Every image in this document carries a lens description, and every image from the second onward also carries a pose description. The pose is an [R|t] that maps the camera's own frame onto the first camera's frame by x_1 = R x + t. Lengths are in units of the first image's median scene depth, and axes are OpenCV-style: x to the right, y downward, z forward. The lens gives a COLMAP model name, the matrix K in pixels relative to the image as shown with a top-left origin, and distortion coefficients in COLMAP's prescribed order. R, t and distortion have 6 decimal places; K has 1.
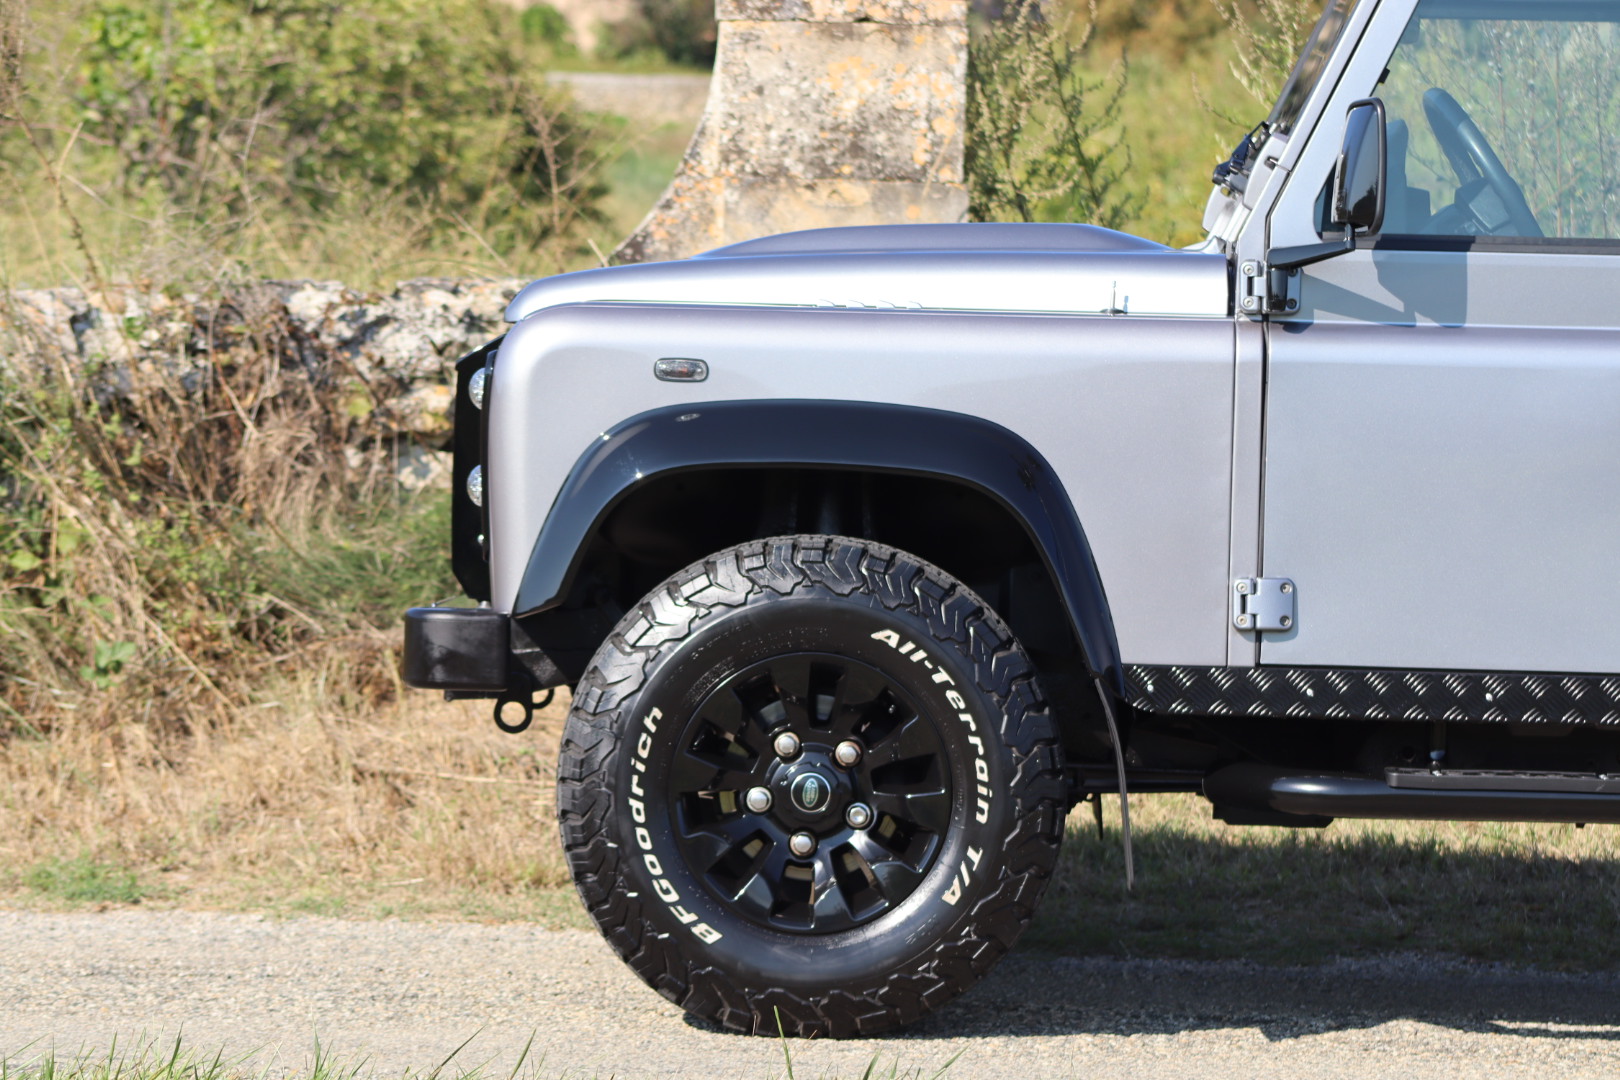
lens RADIAL K [[6873.6, 0, 807.8], [0, 6873.6, 549.2], [0, 0, 1]] dist [0.239199, 0.000000]
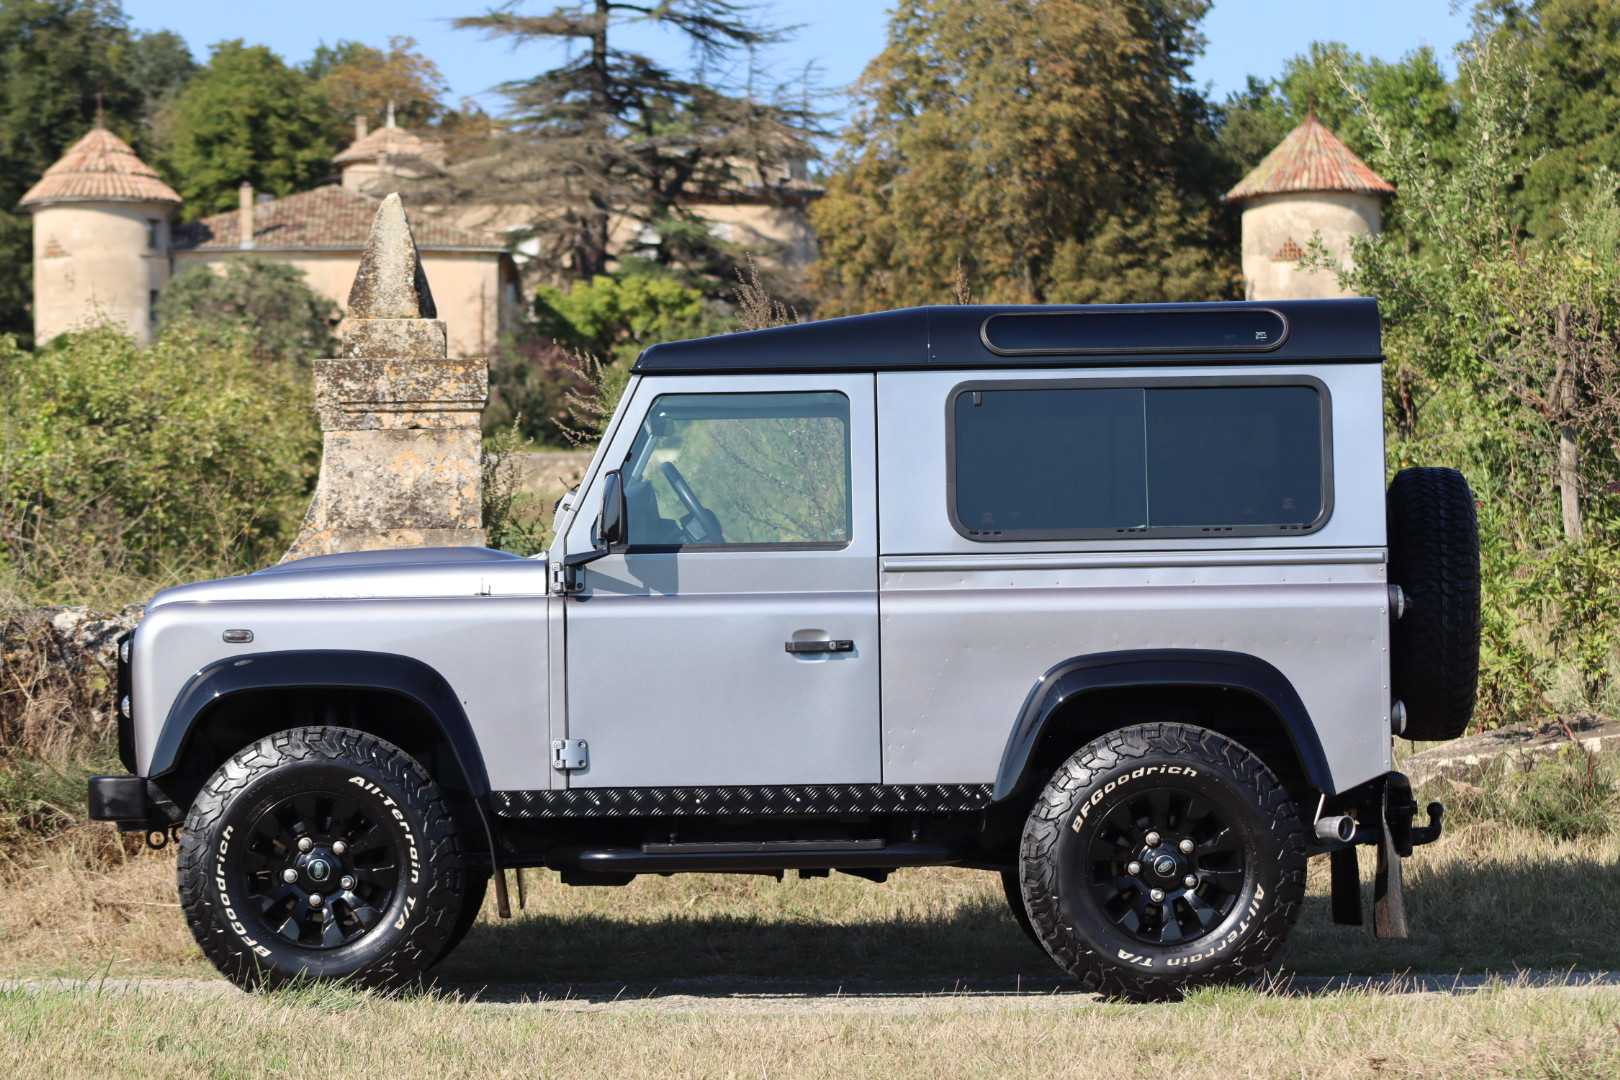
lens RADIAL K [[6414.9, 0, 810.8], [0, 6414.9, 534.0], [0, 0, 1]] dist [0.114838, 0.000000]
pose [[0.999013, -0.040259, 0.018784, 0.097150], [0.041216, 0.997706, -0.053693, 0.041865], [-0.016579, 0.054415, 0.998381, -0.649093]]
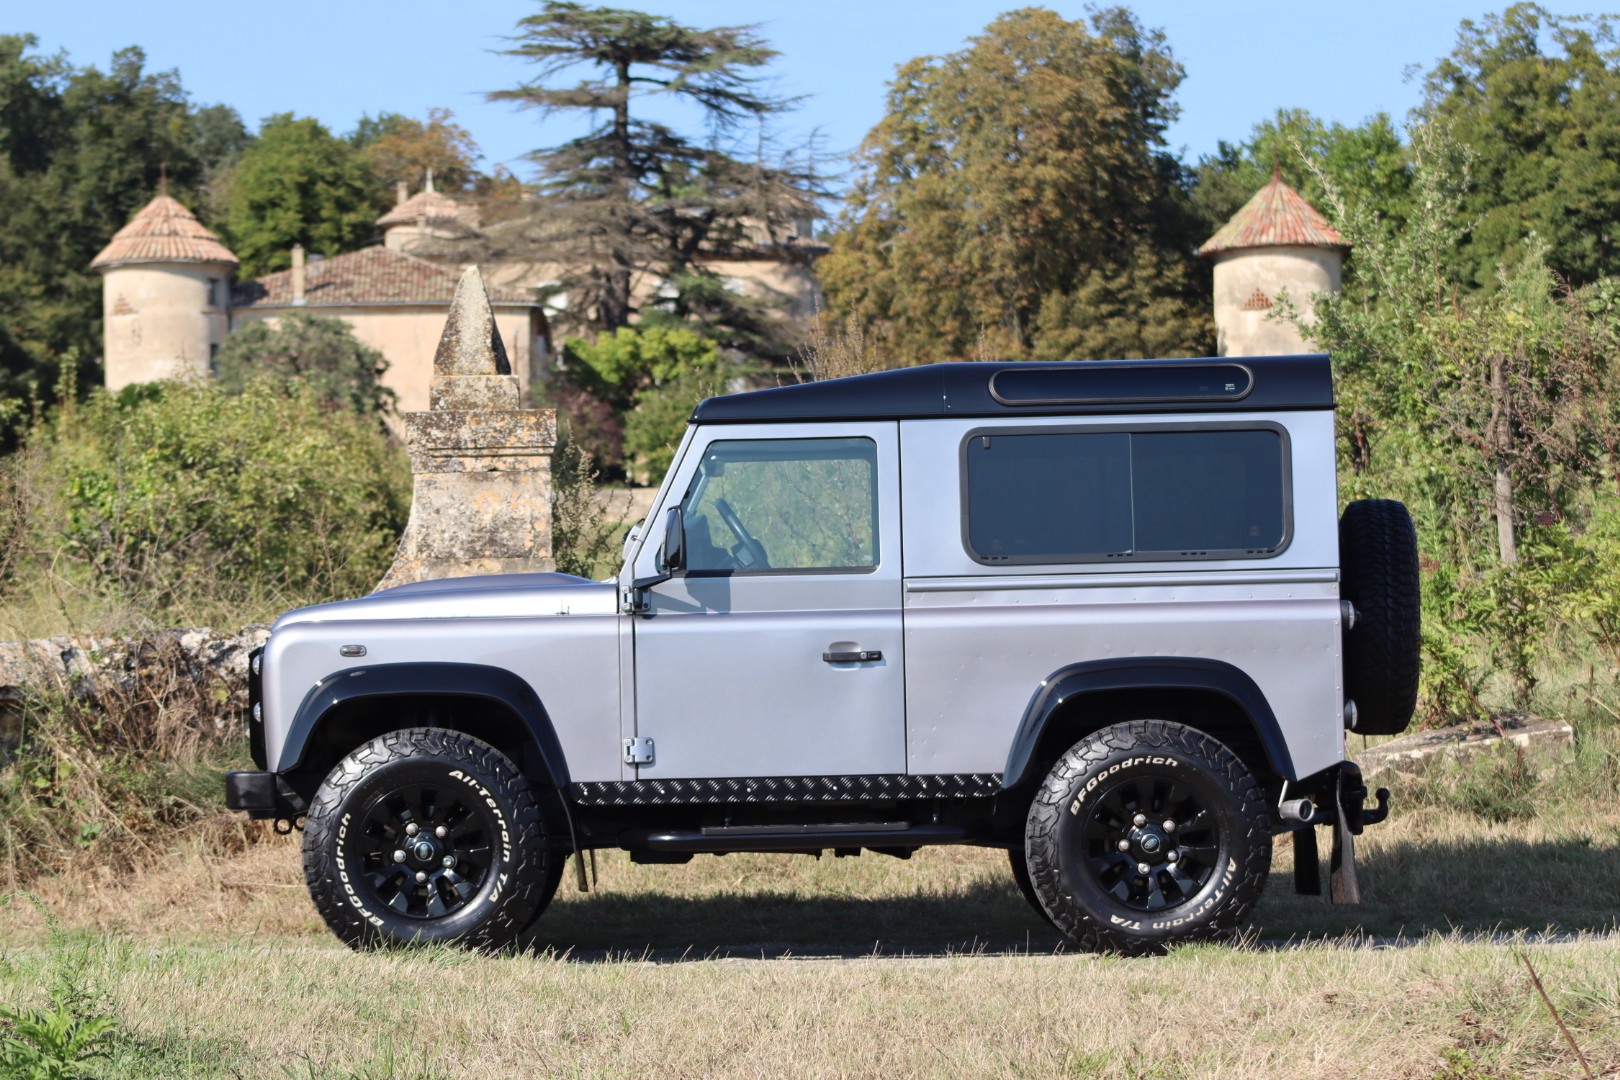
lens RADIAL K [[5944.8, 0, 817.7], [0, 5944.8, 542.3], [0, 0, 1]] dist [0.008496, 0.000000]
pose [[0.998729, -0.046636, 0.019136, 0.086533], [0.047665, 0.997212, -0.057407, 0.049624], [-0.016406, 0.058246, 0.998167, -0.775574]]
